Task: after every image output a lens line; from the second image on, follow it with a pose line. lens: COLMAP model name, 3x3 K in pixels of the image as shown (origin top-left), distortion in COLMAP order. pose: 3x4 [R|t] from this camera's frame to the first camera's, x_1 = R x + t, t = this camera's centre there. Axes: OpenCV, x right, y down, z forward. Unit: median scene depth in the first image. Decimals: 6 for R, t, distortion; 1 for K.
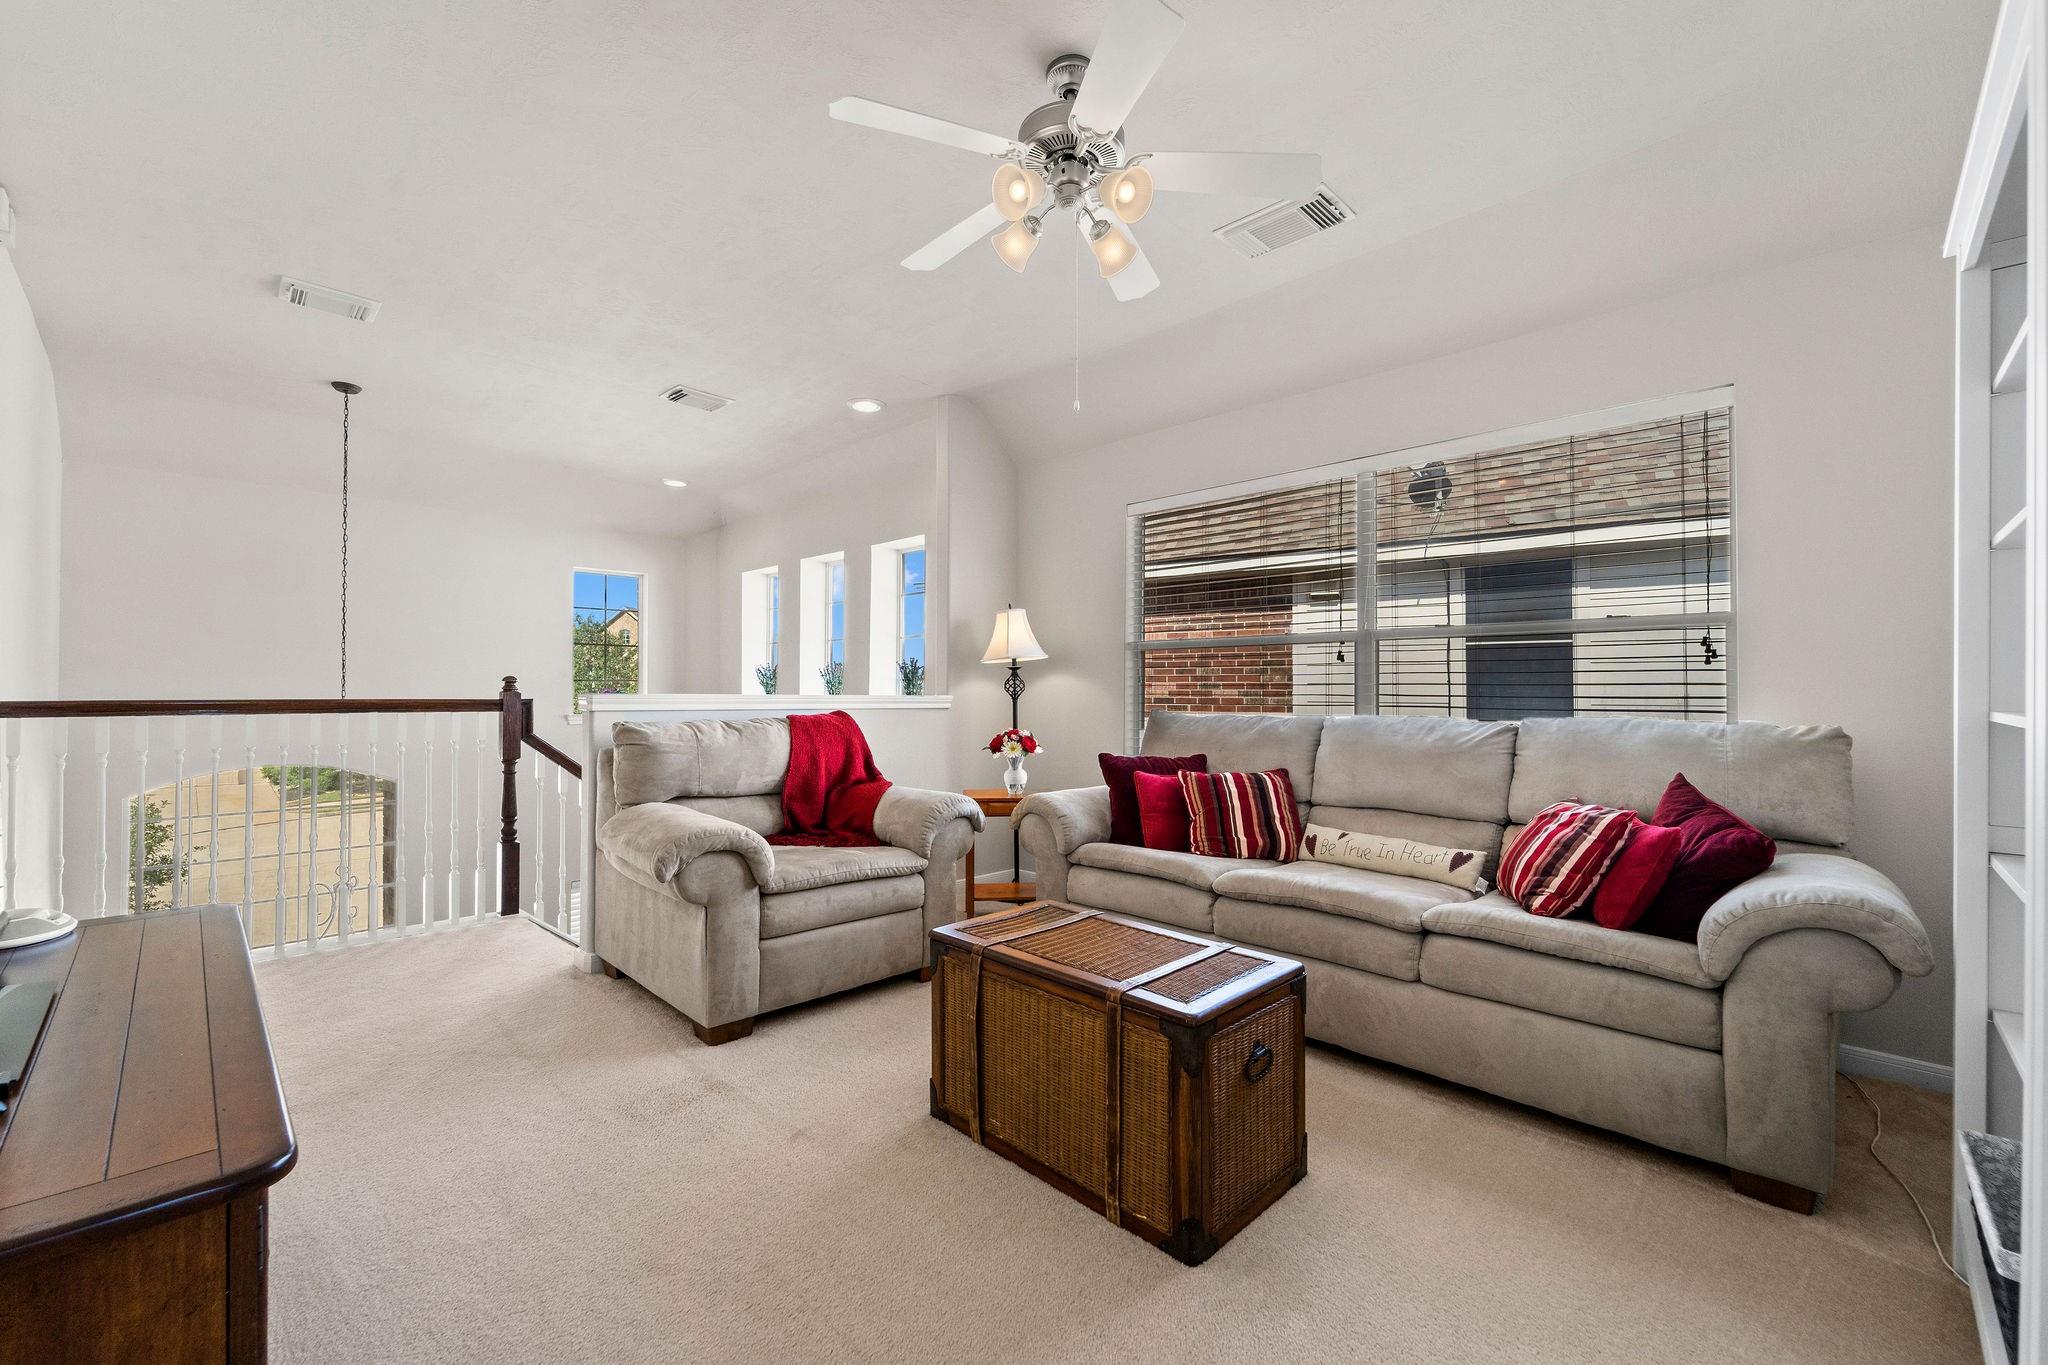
lens RADIAL K [[832.1, 0, 1006.2], [0, 832.1, 681.8], [0, 0, 1]] dist [0.001532, -0.000564]
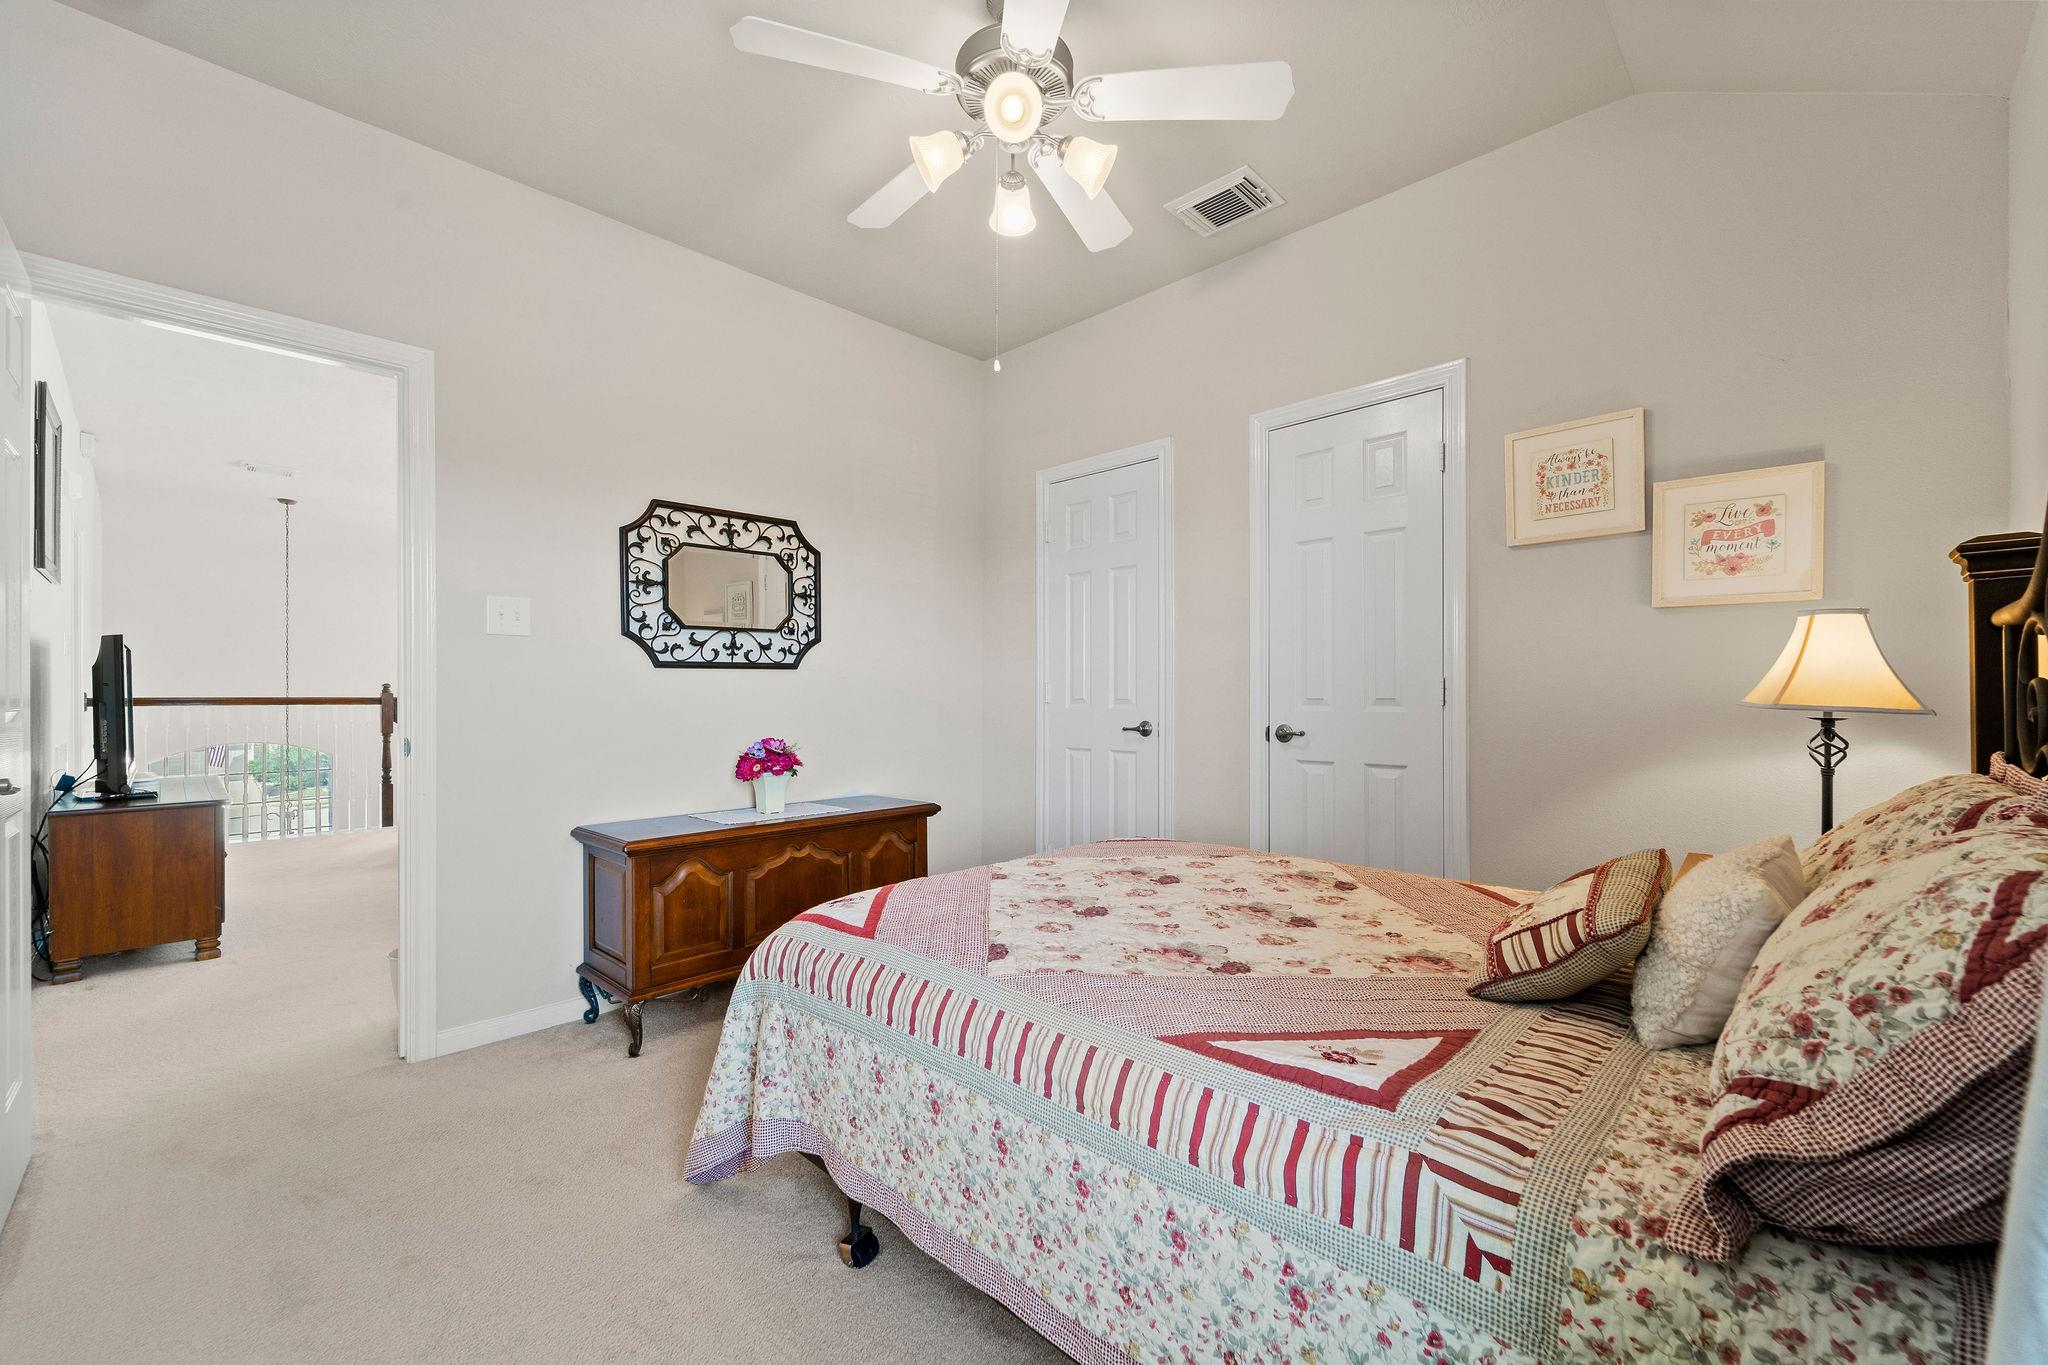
lens RADIAL K [[832.1, 0, 1025.4], [0, 832.1, 693.6], [0, 0, 1]] dist [0.001532, -0.000564]
pose [[0.999762, -0.001747, 0.021740, 0.641051], [0.001540, 0.999954, 0.009511, -0.000076], [-0.021755, -0.009475, 0.999718, -0.686815]]
